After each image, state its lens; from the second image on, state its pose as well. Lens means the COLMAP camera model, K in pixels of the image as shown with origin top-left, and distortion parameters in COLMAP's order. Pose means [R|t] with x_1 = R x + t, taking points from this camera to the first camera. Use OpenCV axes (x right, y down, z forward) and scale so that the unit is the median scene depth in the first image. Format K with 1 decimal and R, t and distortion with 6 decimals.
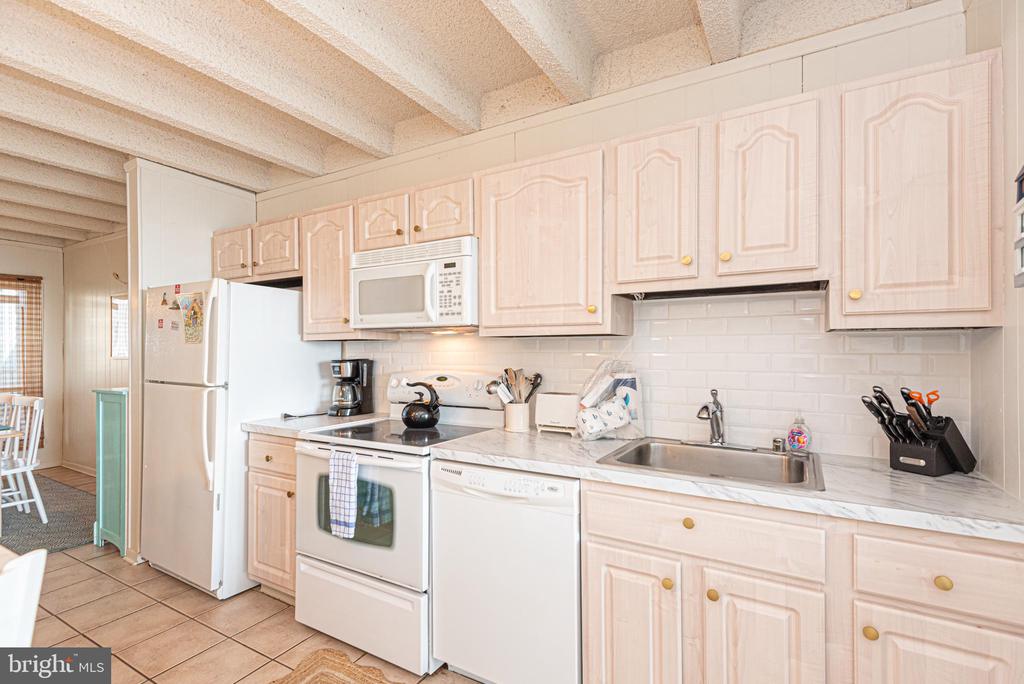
lens RADIAL K [[468.3, 0, 527.7], [0, 468.3, 349.8], [0, 0, 1]] dist [0.015857, -0.009821]
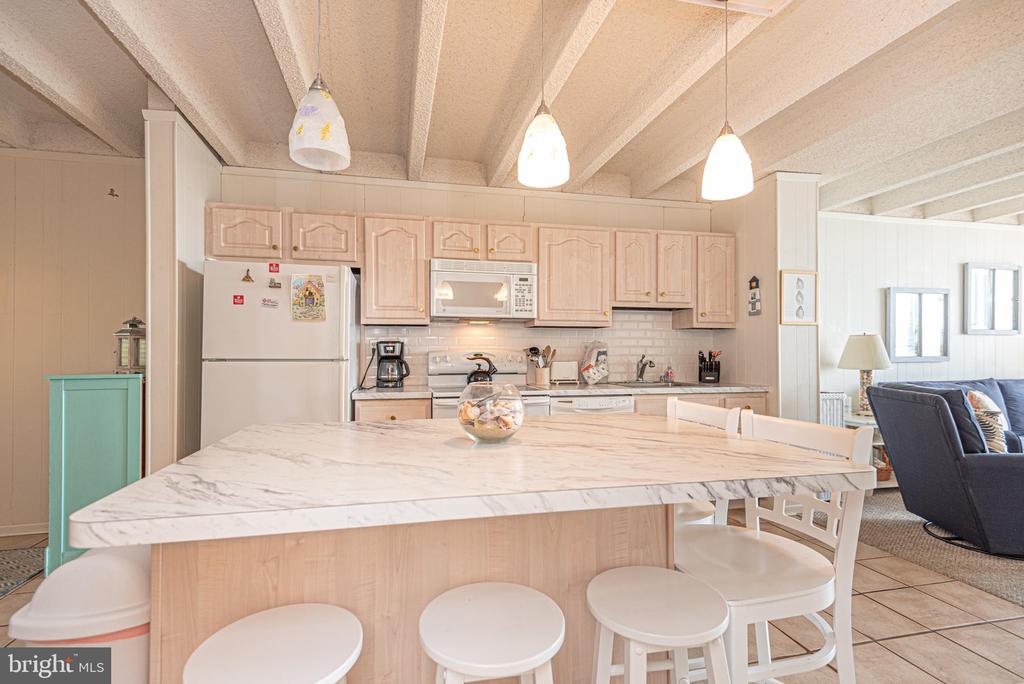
lens RADIAL K [[468.3, 0, 487.8], [0, 468.3, 350.7], [0, 0, 1]] dist [0.015857, -0.009821]
pose [[0.730771, 0.004703, 0.682606, -1.315300], [-0.000344, 0.999979, -0.006522, 0.067196], [-0.682622, 0.004531, 0.730757, -0.060919]]
